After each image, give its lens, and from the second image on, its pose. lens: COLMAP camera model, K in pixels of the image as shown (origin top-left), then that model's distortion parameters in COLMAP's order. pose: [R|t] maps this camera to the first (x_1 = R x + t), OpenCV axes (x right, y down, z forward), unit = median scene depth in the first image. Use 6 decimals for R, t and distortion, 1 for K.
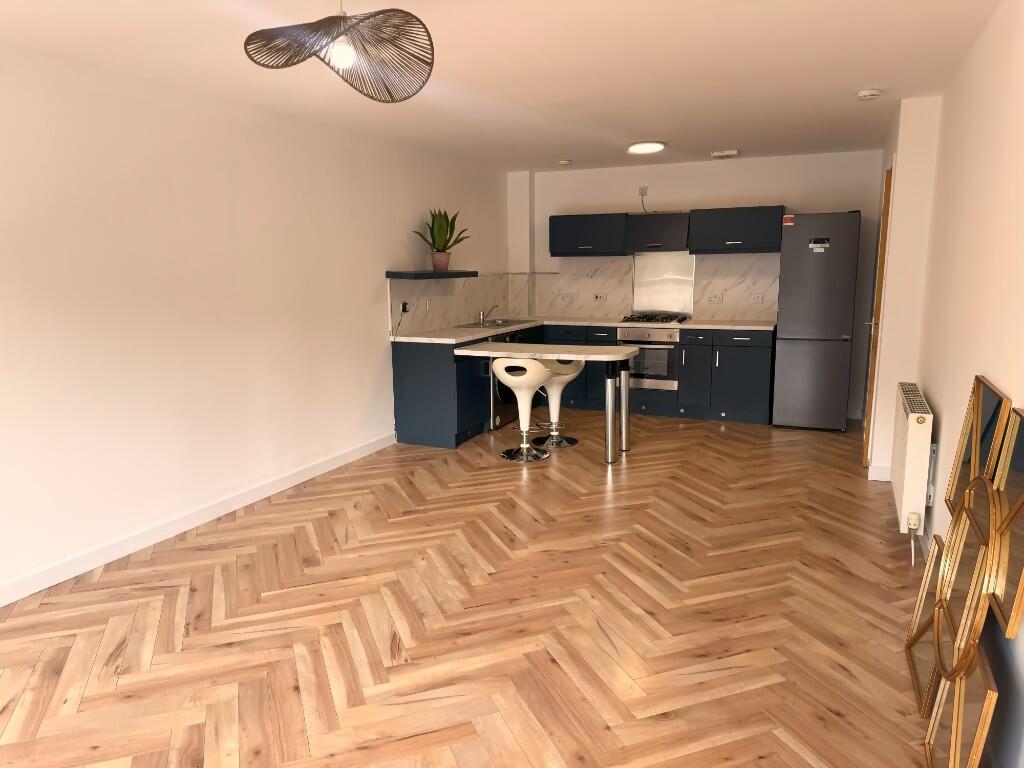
lens RADIAL K [[707.8, 0, 505.2], [0, 707.8, 385.2], [0, 0, 1]] dist [0.072422, -0.002242]
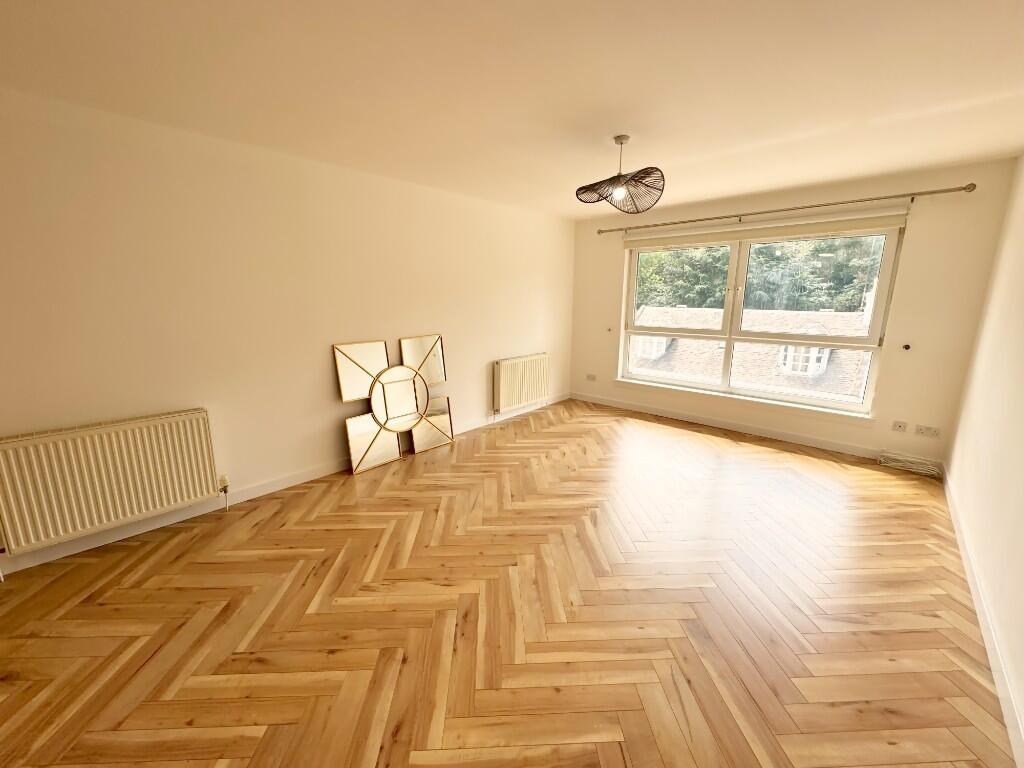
lens RADIAL K [[405.3, 0, 511.1], [0, 405.3, 381.6], [0, 0, 1]] dist [-0.004477, -0.000632]
pose [[-0.952183, -0.053964, 0.300726, -0.112827], [0.060587, 0.931382, 0.358966, -0.141005], [-0.299462, 0.360021, -0.883576, 0.850731]]
